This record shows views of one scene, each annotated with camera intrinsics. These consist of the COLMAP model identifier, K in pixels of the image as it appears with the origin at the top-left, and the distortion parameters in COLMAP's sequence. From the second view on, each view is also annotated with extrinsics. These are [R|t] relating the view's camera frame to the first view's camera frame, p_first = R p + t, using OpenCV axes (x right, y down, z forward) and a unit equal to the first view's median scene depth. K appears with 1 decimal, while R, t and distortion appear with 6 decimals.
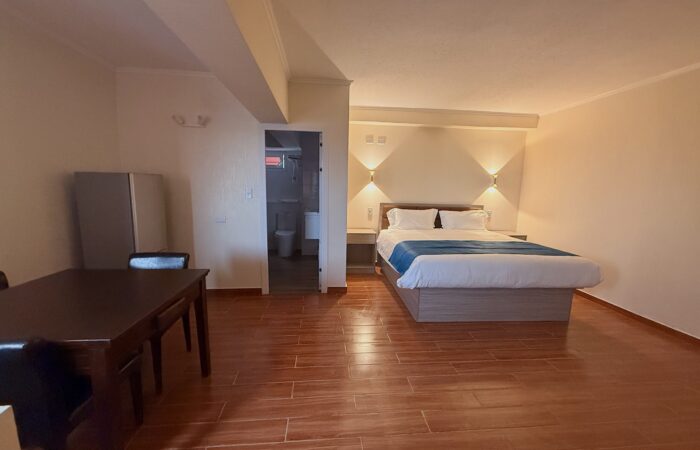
lens RADIAL K [[276.1, 0, 349.1], [0, 276.1, 226.6], [0, 0, 1]] dist [-0.002379, 0.000644]
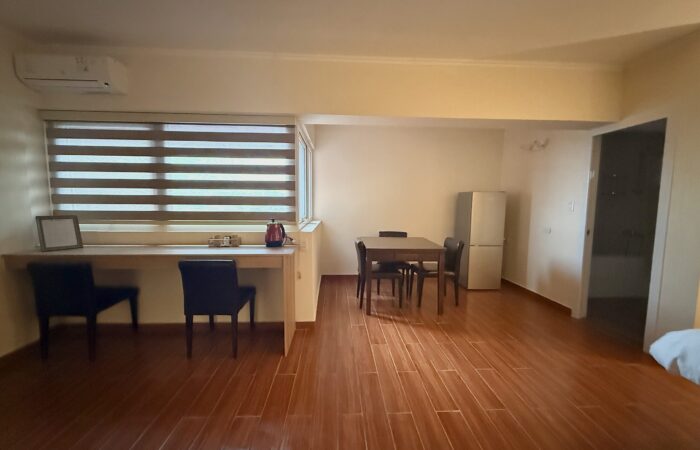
lens RADIAL K [[276.1, 0, 349.8], [0, 276.1, 226.2], [0, 0, 1]] dist [-0.002379, 0.000644]
pose [[-0.044140, 0.071433, -0.996468, 0.592926], [-0.150749, 0.985543, 0.077328, -0.007623], [0.987586, 0.153630, -0.032734, 0.253737]]
